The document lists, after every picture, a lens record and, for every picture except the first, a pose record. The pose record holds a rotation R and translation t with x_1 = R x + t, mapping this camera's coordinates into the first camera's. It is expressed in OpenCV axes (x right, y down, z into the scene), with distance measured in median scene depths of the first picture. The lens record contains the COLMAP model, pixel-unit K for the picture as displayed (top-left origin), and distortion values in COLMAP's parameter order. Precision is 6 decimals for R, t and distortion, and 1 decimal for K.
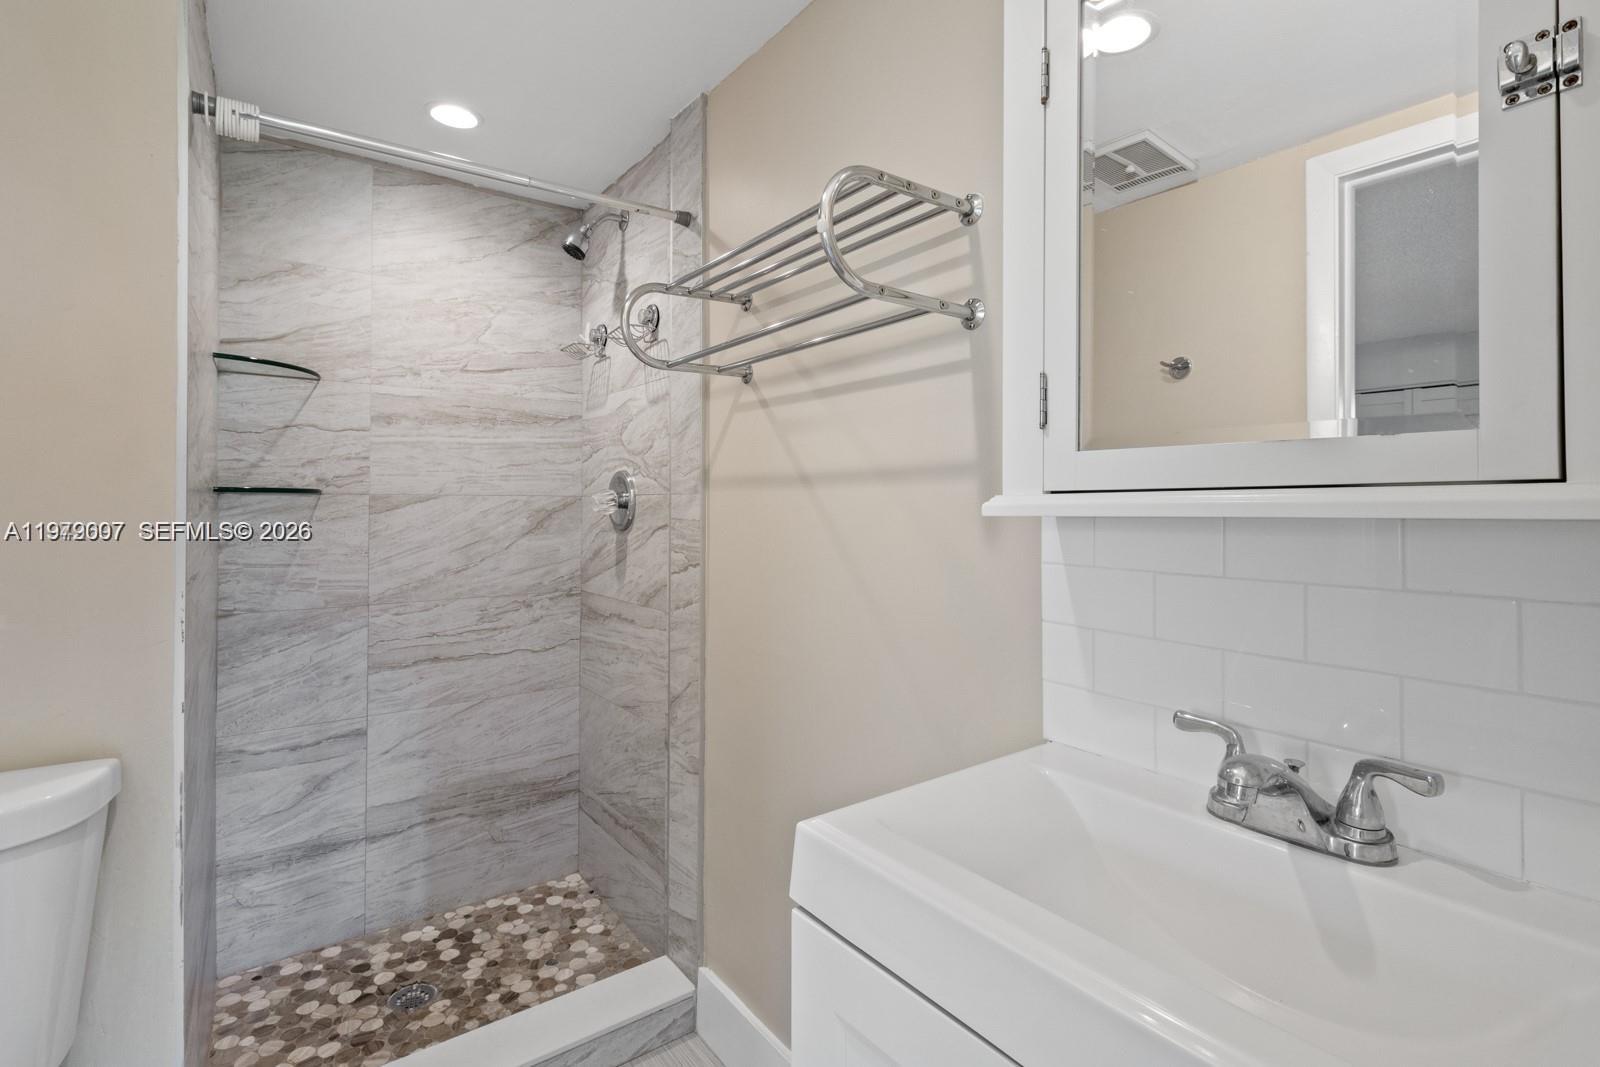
lens RADIAL K [[746.6, 0, 804.3], [0, 746.6, 507.4], [0, 0, 1]] dist [0.002190, 0.000013]
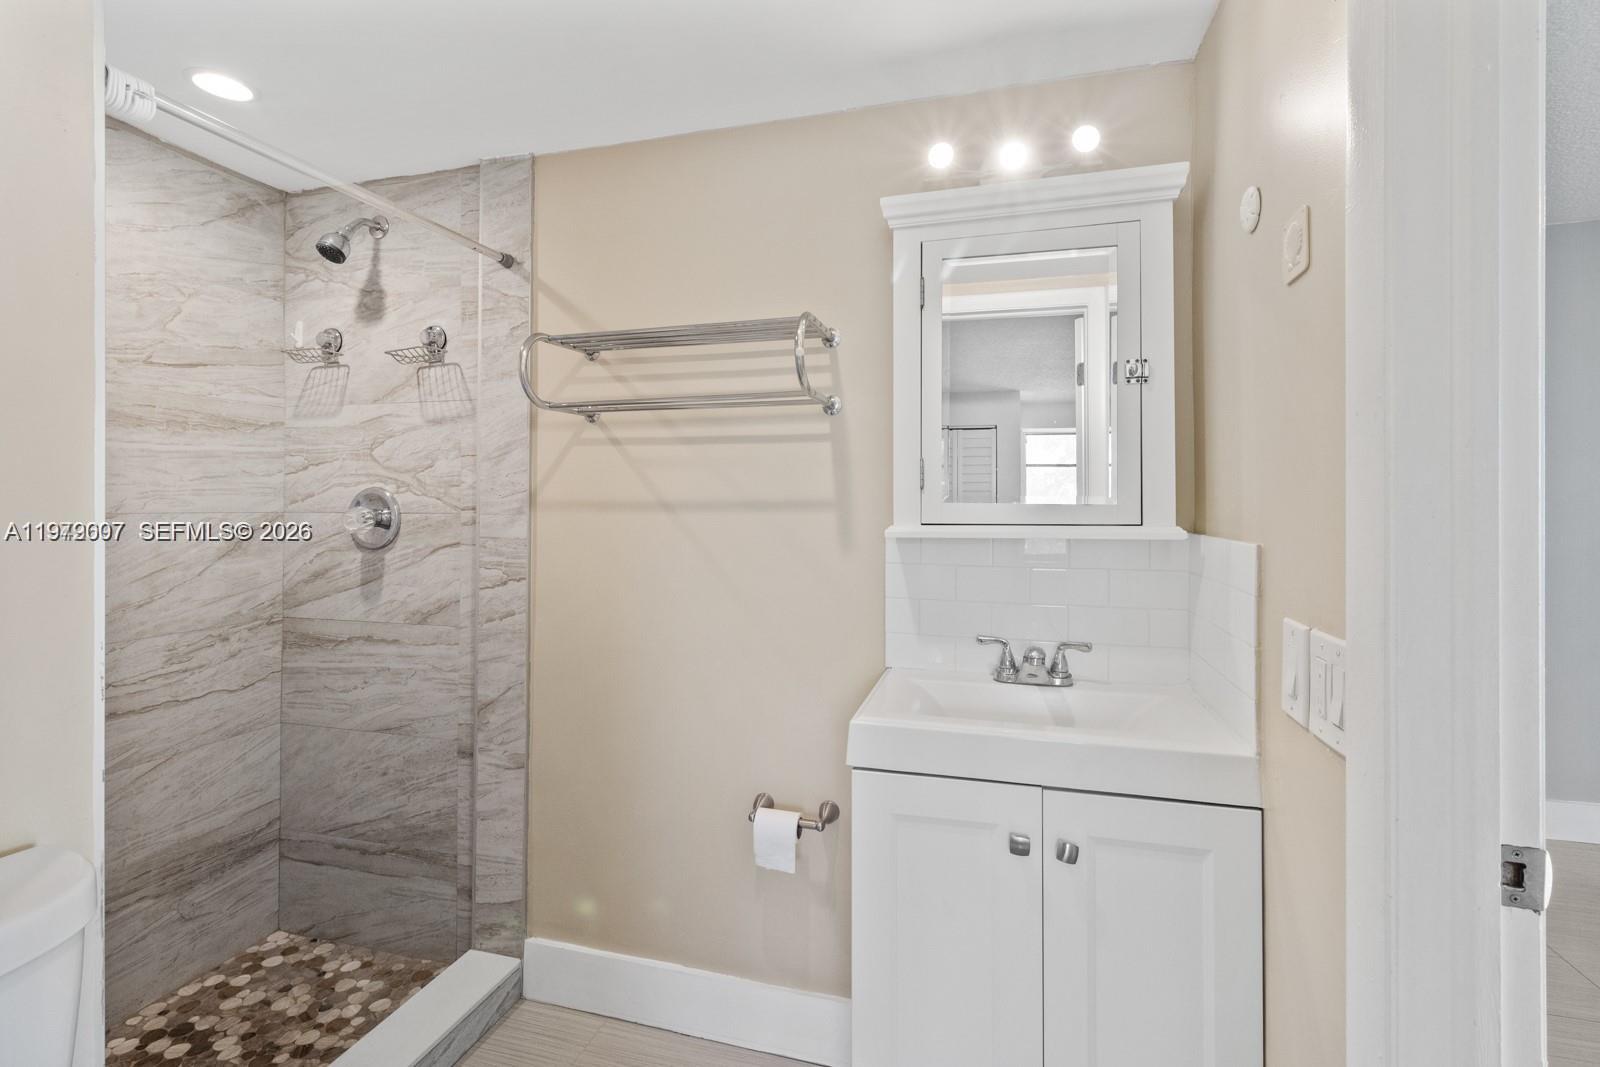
lens RADIAL K [[746.6, 0, 798.4], [0, 746.6, 520.0], [0, 0, 1]] dist [0.002190, 0.000013]
pose [[0.793540, -0.011101, 0.608416, -0.415444], [-0.000385, 0.999824, 0.018744, -0.026353], [-0.608518, -0.015108, 0.793397, -0.103367]]
